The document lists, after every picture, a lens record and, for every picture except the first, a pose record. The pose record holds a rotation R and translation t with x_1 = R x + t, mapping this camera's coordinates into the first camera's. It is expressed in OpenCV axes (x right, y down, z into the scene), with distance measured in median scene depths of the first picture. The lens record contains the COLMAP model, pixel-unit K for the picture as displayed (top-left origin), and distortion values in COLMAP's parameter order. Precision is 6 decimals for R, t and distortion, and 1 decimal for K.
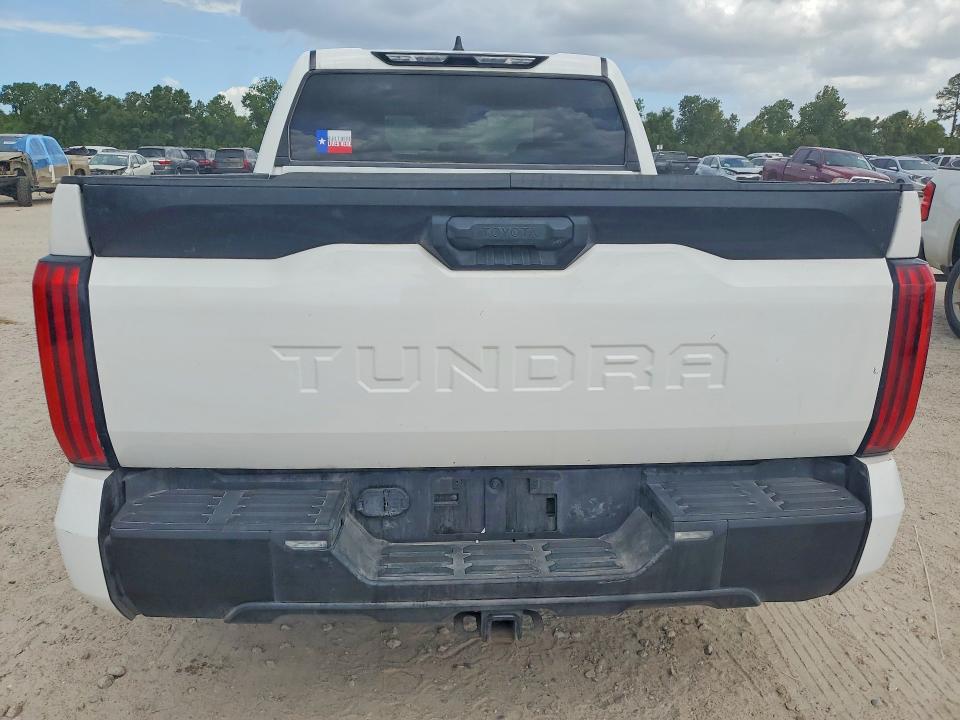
lens RADIAL K [[749.1, 0, 480.0], [0, 749.1, 360.0], [0, 0, 1]] dist [0.059470, -0.062419]
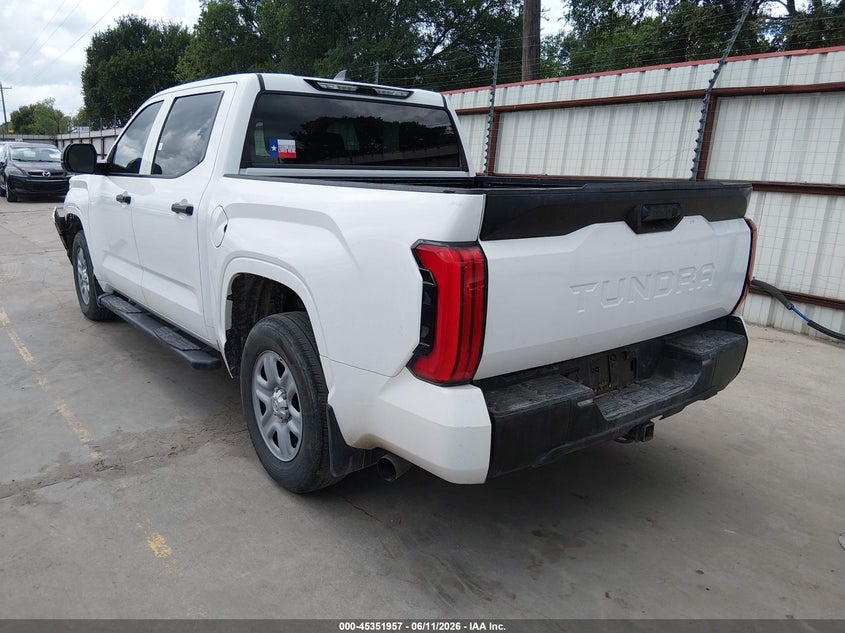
lens RADIAL K [[641.0, 0, 422.5], [0, 641.0, 316.5], [0, 0, 1]] dist [0.006060, 0.000088]
pose [[0.821512, -0.128006, 0.555637, -0.085948], [0.130775, 0.990797, 0.034906, -0.002844], [-0.554992, 0.043988, 0.830692, 0.000172]]
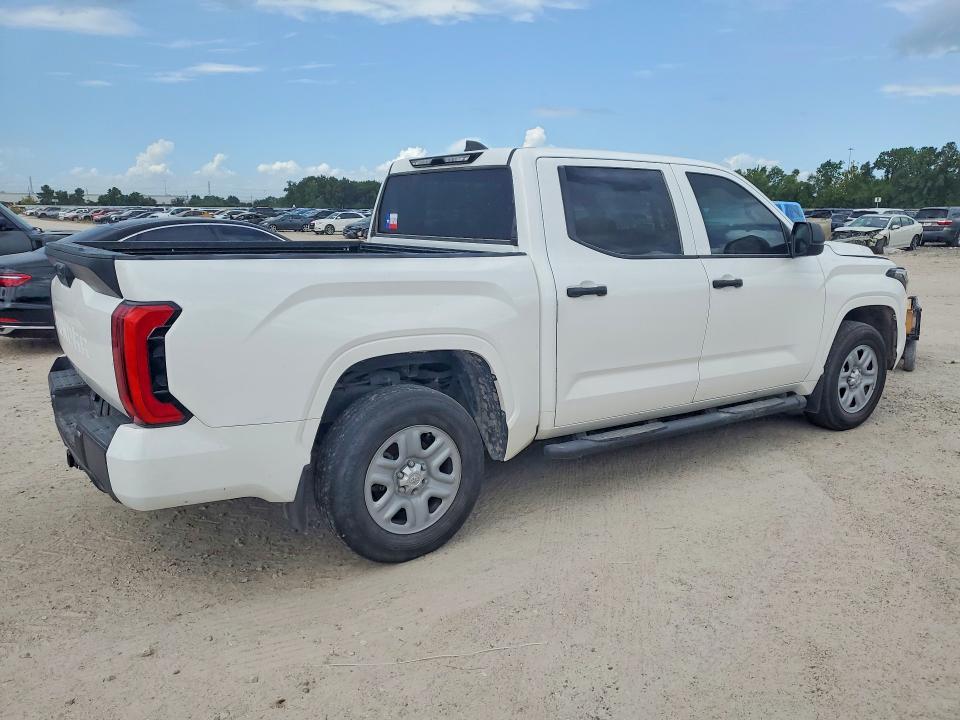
lens RADIAL K [[749.1, 0, 480.0], [0, 749.1, 360.0], [0, 0, 1]] dist [0.059470, -0.062419]
pose [[0.510375, 0.153023, -0.846228, 0.163154], [-0.216390, 0.975230, 0.045841, -0.017410], [0.832282, 0.159719, 0.530845, 0.054771]]
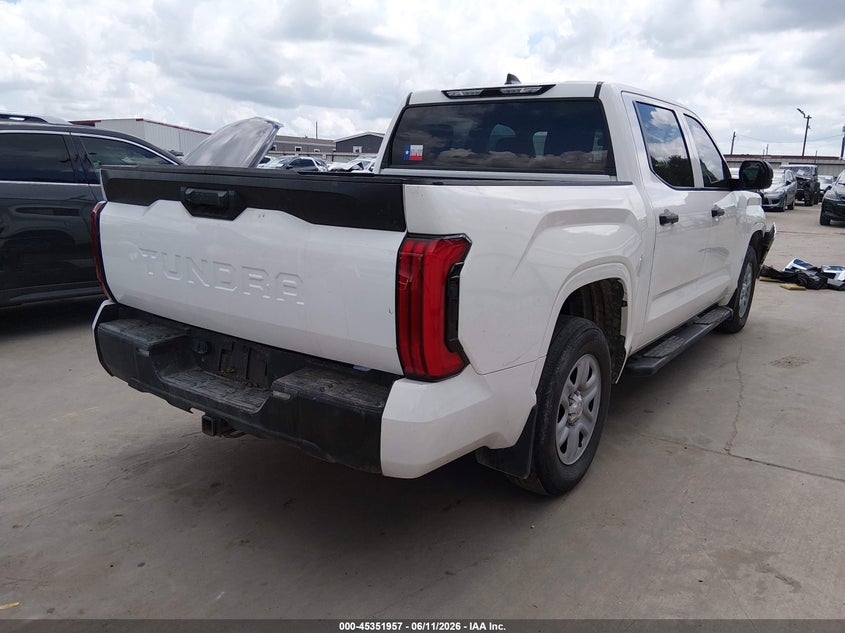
lens RADIAL K [[631.2, 0, 431.1], [0, 631.2, 312.4], [0, 0, 1]] dist [0.071606, -0.000277]
pose [[0.769883, 0.151177, -0.620020, 0.090121], [-0.176060, 0.984148, 0.021347, -0.001492], [0.613419, 0.092726, 0.784295, 0.009050]]
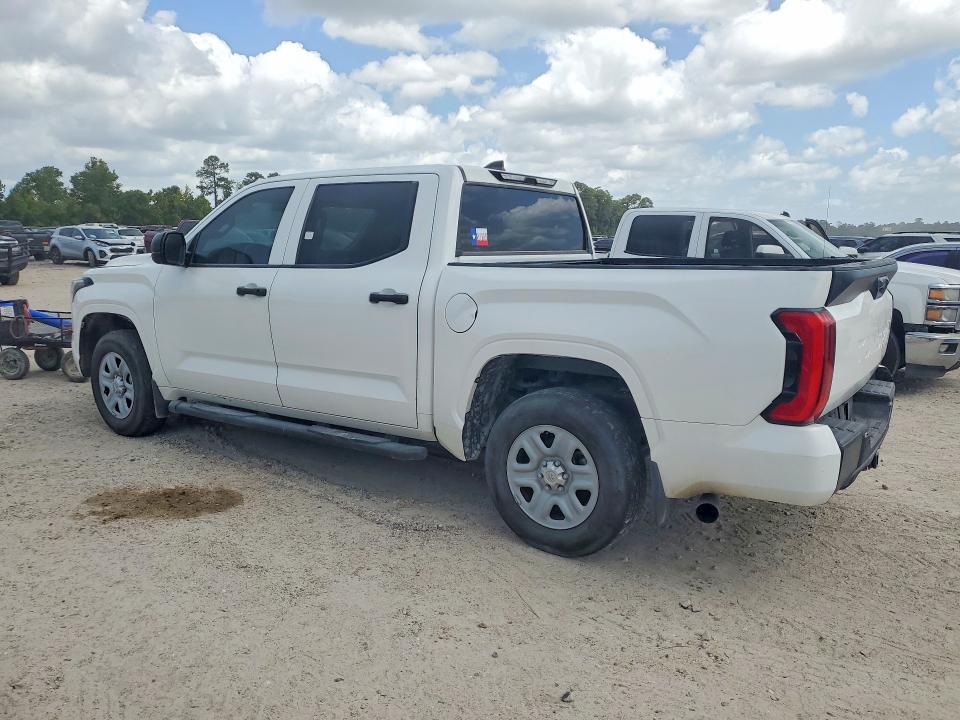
lens RADIAL K [[741.5, 0, 477.5], [0, 741.5, 363.4], [0, 0, 1]] dist [0.148698, -0.193765]
pose [[0.623130, -0.137246, 0.769982, -0.165683], [0.199937, 0.979725, 0.012827, -0.012726], [-0.756131, 0.145955, 0.637936, 0.029521]]
